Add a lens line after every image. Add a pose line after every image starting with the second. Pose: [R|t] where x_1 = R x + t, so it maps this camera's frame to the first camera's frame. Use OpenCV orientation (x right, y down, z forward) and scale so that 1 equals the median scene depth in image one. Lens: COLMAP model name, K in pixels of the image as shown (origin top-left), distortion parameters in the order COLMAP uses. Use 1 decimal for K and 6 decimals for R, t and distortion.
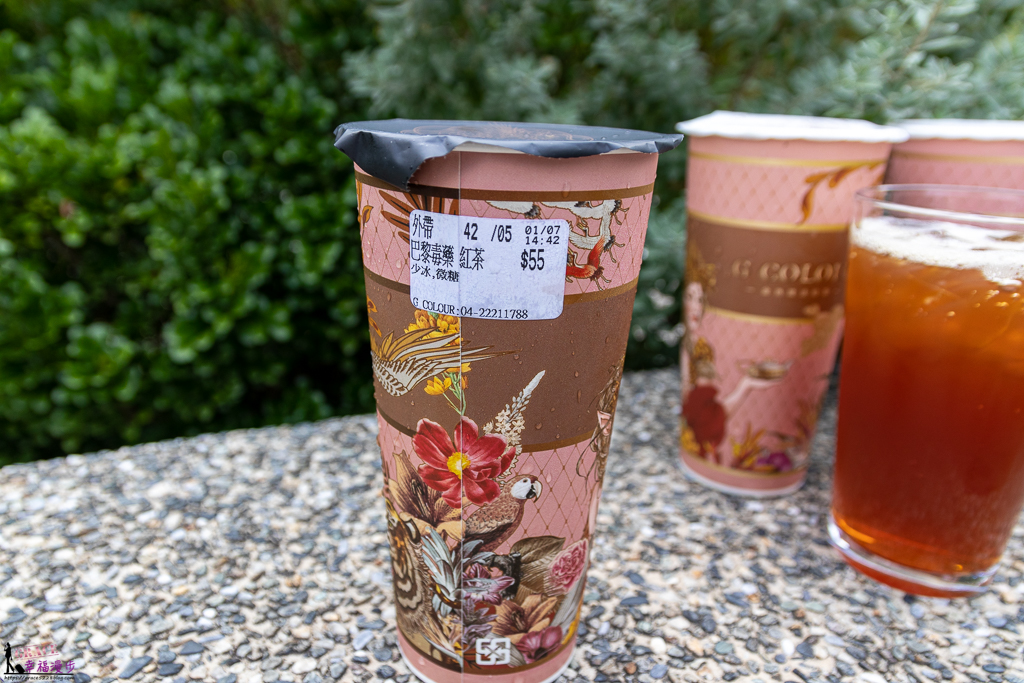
lens RADIAL K [[758.2, 0, 507.2], [0, 758.2, 341.1], [0, 0, 1]] dist [0.051059, -0.024592]
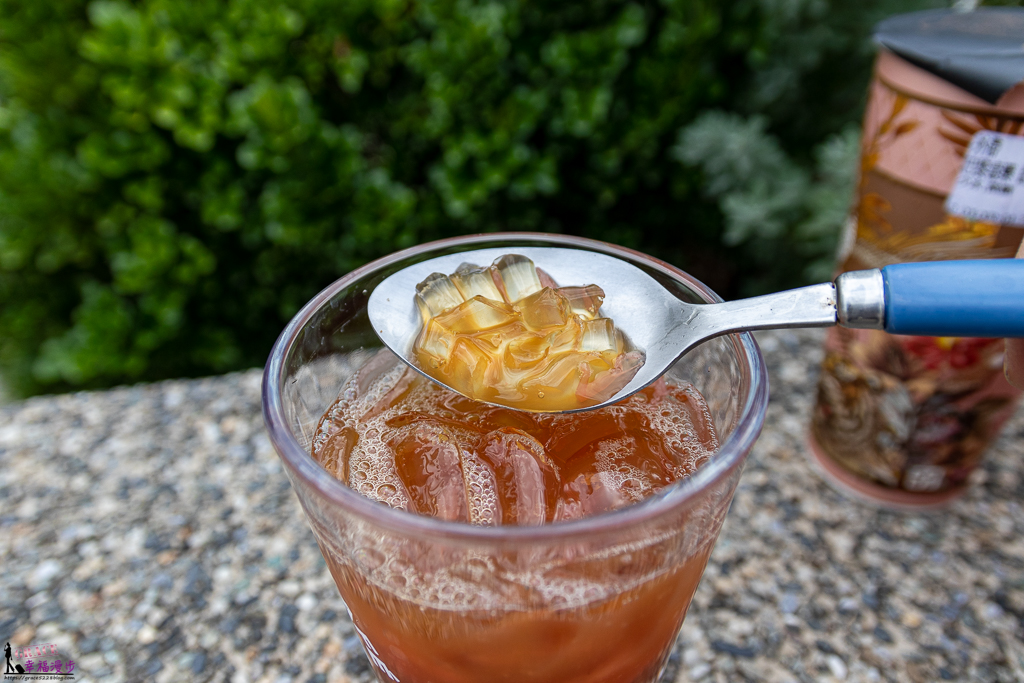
lens RADIAL K [[741.3, 0, 514.3], [0, 741.3, 346.2], [0, 0, 1]] dist [0.052680, -0.001100]
pose [[0.978646, 0.075560, -0.191163, -0.327302], [-0.019753, 0.960254, 0.278429, -0.181215], [0.204603, -0.268708, 0.941241, 0.063928]]
